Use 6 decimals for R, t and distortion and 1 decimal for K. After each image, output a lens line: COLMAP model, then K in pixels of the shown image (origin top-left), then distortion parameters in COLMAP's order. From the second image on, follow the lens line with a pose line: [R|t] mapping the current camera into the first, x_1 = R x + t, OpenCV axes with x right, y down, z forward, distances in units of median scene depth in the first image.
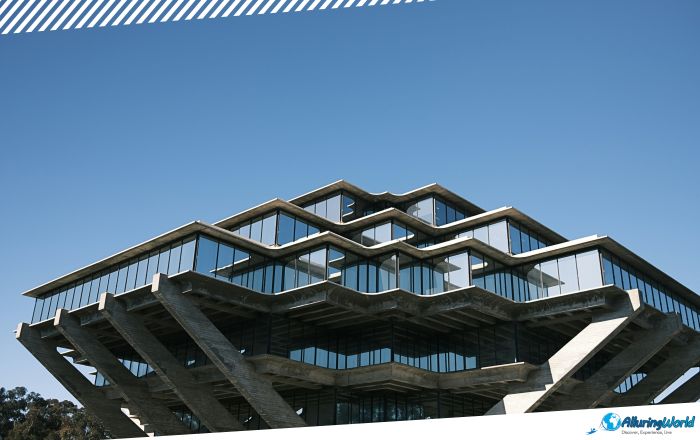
lens RADIAL K [[685.6, 0, 350.0], [0, 685.6, 220.0], [0, 0, 1]] dist [-0.012288, -0.002429]
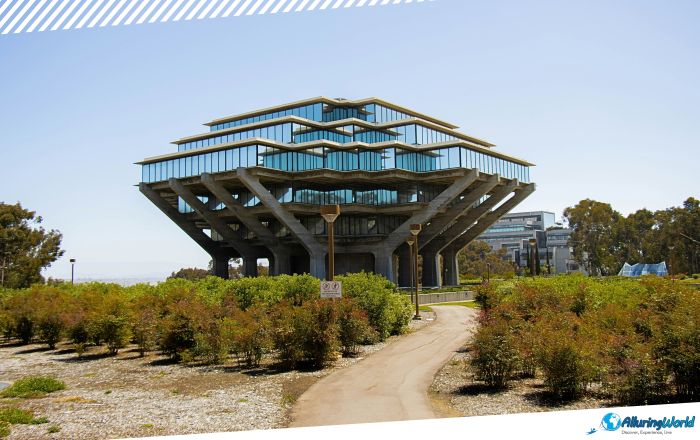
lens RADIAL K [[685.6, 0, 350.0], [0, 685.6, 220.0], [0, 0, 1]] dist [-0.012288, -0.002429]
pose [[0.992938, -0.034095, 0.113630, -0.165674], [-0.005434, 0.943734, 0.330660, -0.368476], [-0.118510, -0.328942, 0.936884, -0.796559]]
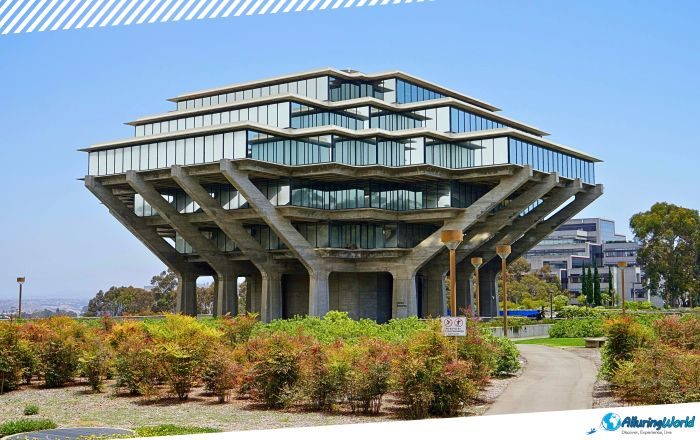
lens RADIAL K [[922.9, 0, 350.0], [0, 922.9, 220.0], [0, 0, 1]] dist [0.034040, 0.027413]
pose [[0.990701, -0.017890, 0.134875, -0.240325], [-0.027319, 0.944971, 0.326012, -0.399059], [-0.133285, -0.326665, 0.935695, -0.846157]]
